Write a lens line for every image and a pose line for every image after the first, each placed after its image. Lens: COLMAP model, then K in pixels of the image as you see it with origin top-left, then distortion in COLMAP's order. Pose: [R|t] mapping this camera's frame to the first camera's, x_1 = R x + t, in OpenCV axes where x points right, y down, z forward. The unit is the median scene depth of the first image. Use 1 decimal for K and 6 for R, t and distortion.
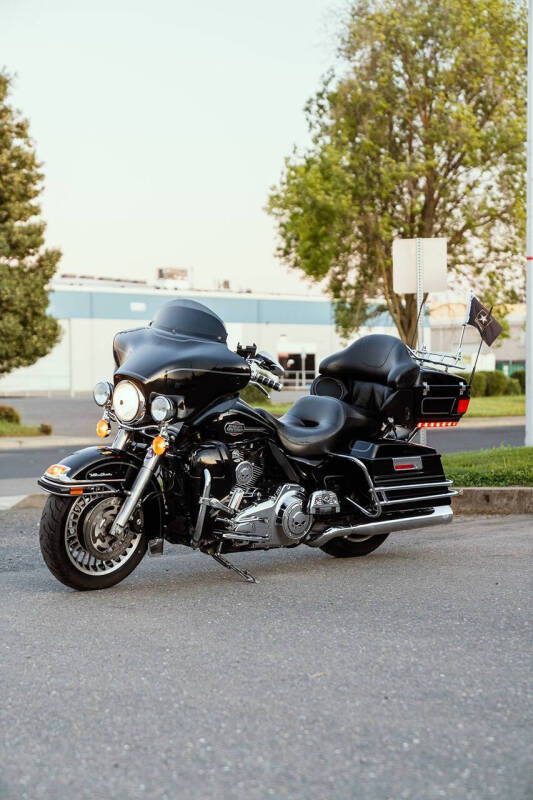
lens RADIAL K [[1617.1, 0, 258.5], [0, 1617.1, 398.6], [0, 0, 1]] dist [0.030184, 0.000000]
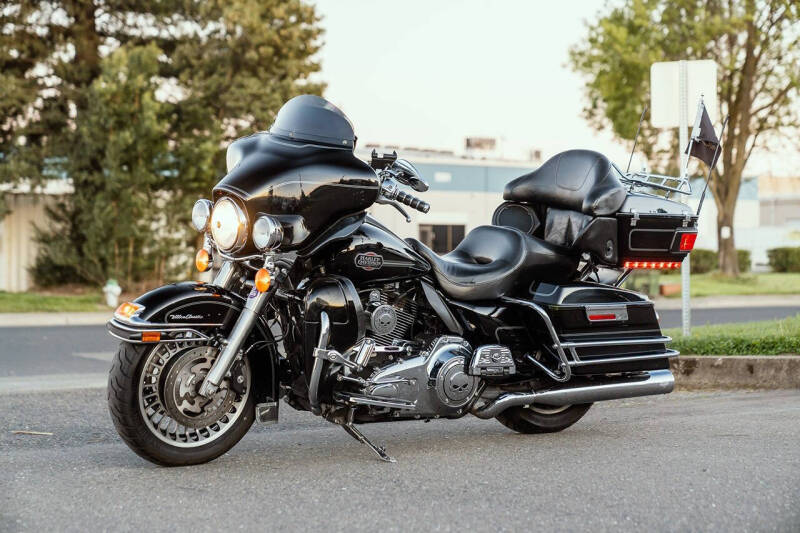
lens RADIAL K [[1617.1, 0, 379.7], [0, 1617.1, 267.8], [0, 0, 1]] dist [0.030184, 0.000000]
pose [[0.990389, 0.008421, -0.138050, 0.090951], [-0.009840, 0.999906, -0.009599, 0.027122], [0.137956, 0.010865, 0.990379, 0.221116]]
